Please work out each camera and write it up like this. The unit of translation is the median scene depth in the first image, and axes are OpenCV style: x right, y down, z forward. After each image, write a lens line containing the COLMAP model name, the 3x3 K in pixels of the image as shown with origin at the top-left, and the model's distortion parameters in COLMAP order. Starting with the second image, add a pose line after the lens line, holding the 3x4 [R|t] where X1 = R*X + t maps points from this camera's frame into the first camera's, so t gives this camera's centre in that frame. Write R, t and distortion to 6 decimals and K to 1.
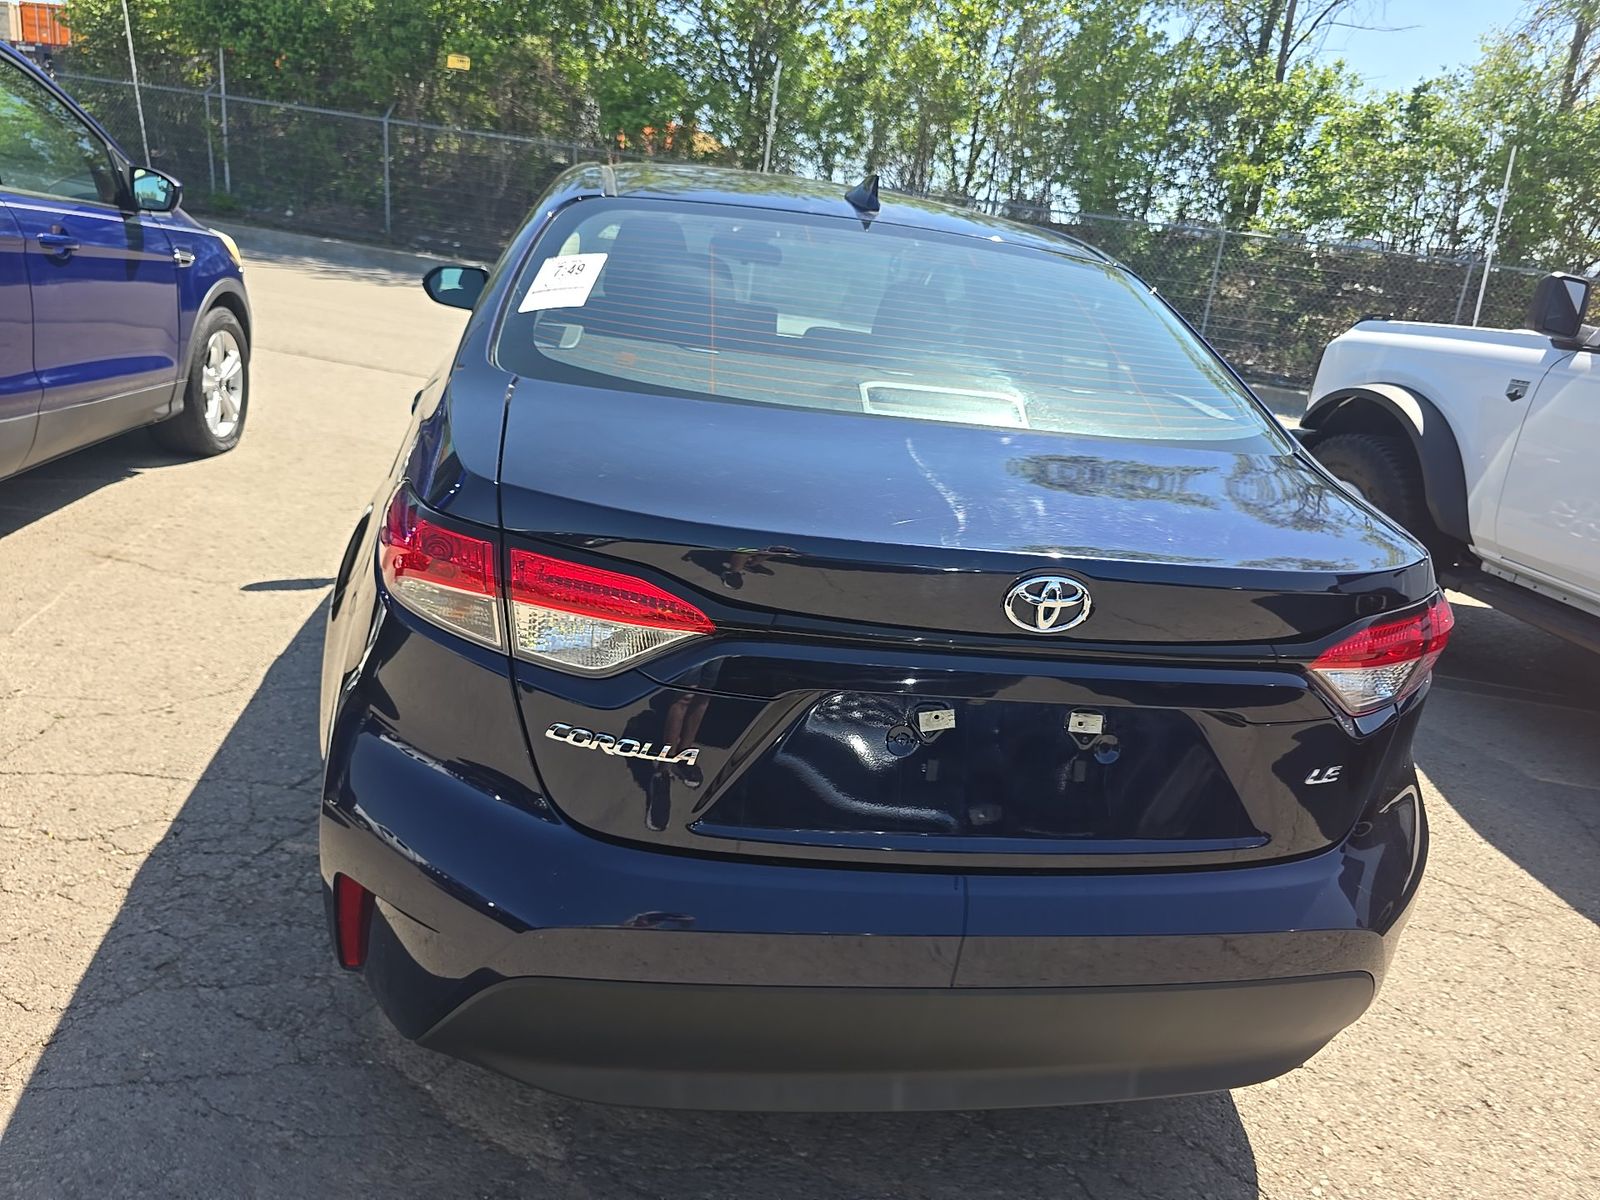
lens RADIAL K [[1066.2, 0, 800.0], [0, 1066.2, 600.0], [0, 0, 1]] dist [0.048662, -0.050309]
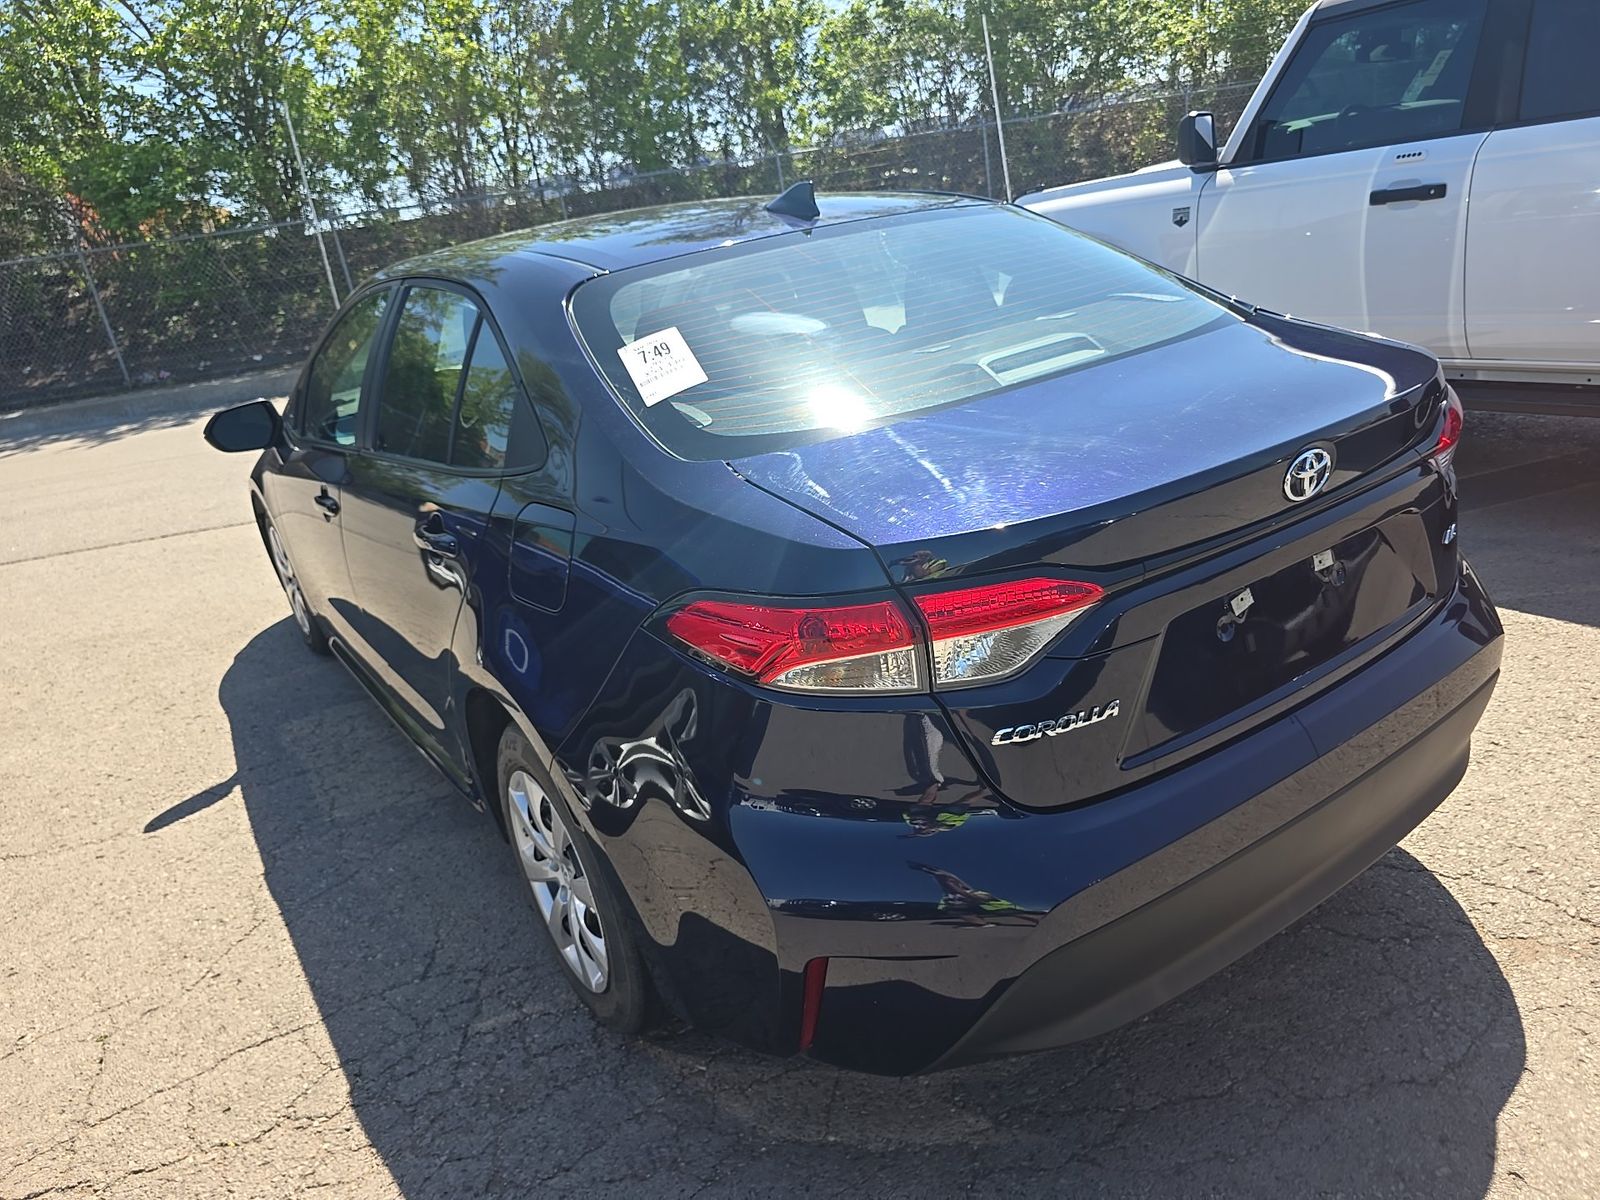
lens RADIAL K [[1068.2, 0, 797.0], [0, 1068.2, 593.0], [0, 0, 1]] dist [0.045279, -0.052236]
pose [[0.882931, -0.375045, 0.282443, -0.290142], [0.369998, 0.926147, 0.073163, -0.075102], [-0.289023, 0.039905, 0.956490, -0.000978]]
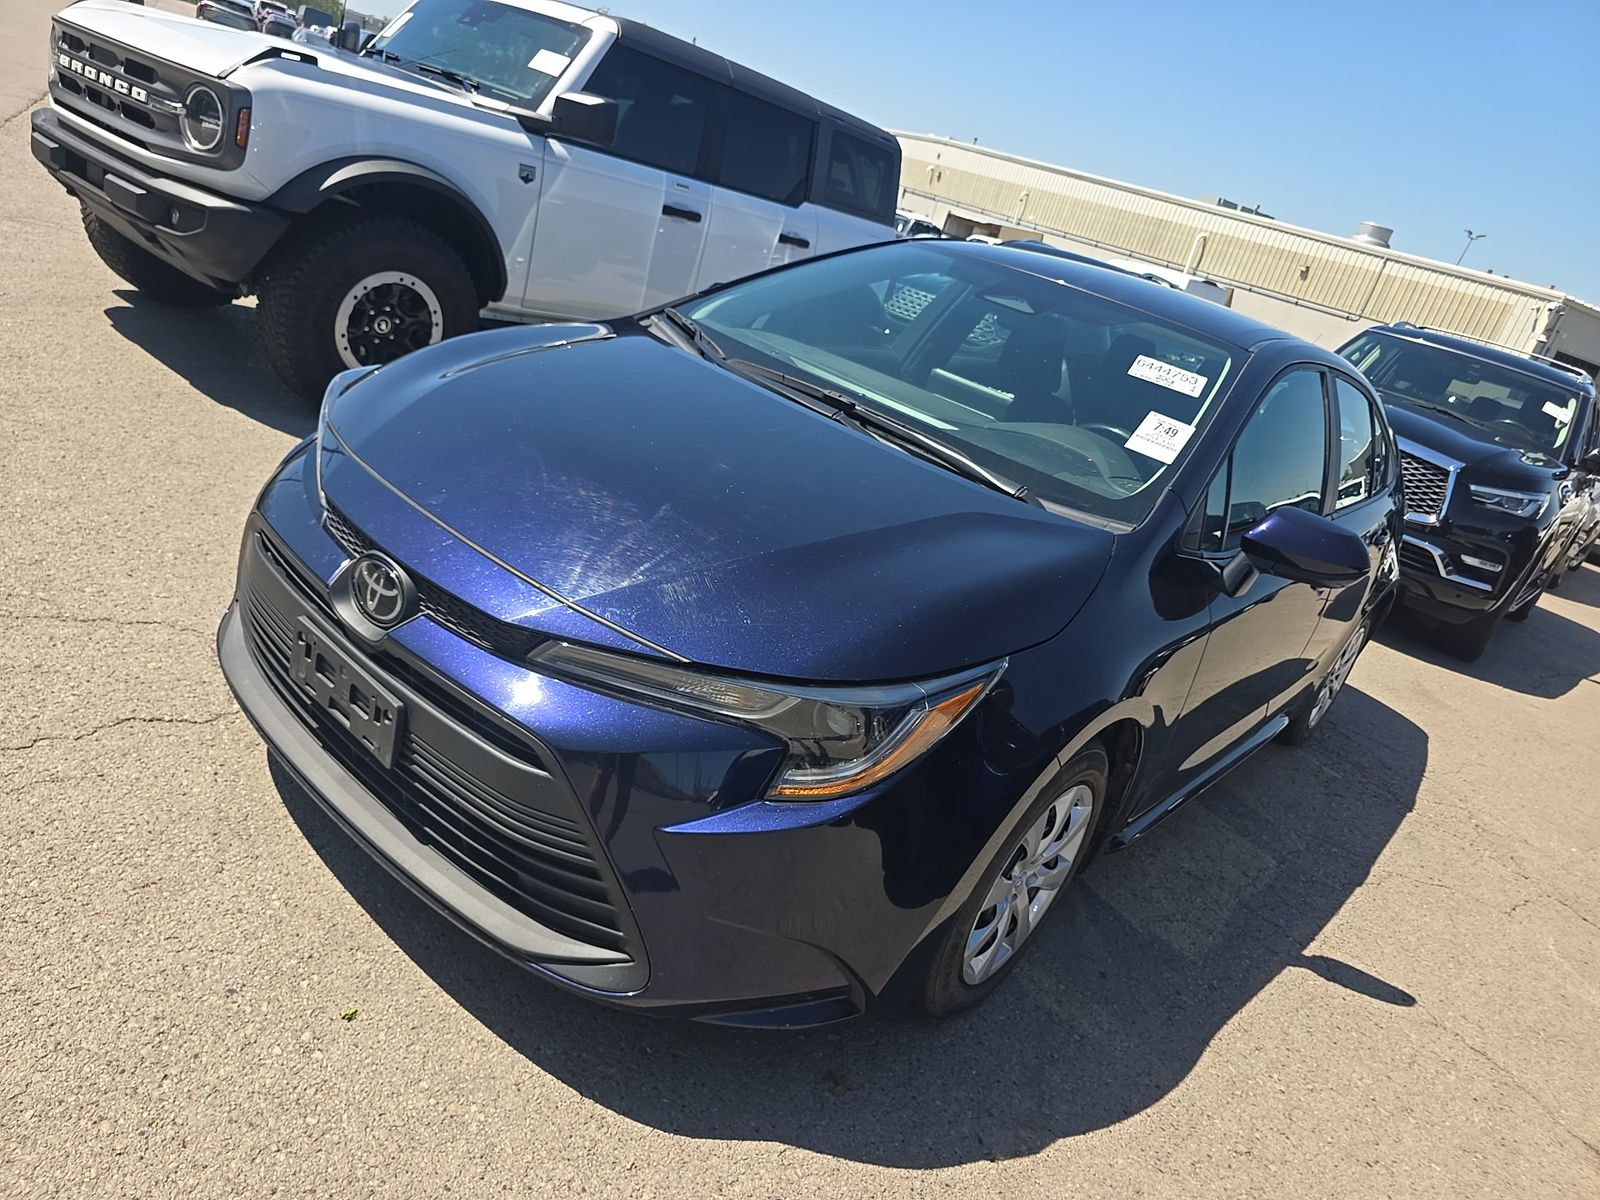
lens RADIAL K [[1066.2, 0, 800.0], [0, 1066.2, 600.0], [0, 0, 1]] dist [0.048662, -0.050309]
pose [[-0.565947, -0.553413, 0.611095, -0.745994], [-0.103133, 0.782924, 0.613510, -0.848003], [-0.817965, 0.284190, -0.500169, 2.125425]]
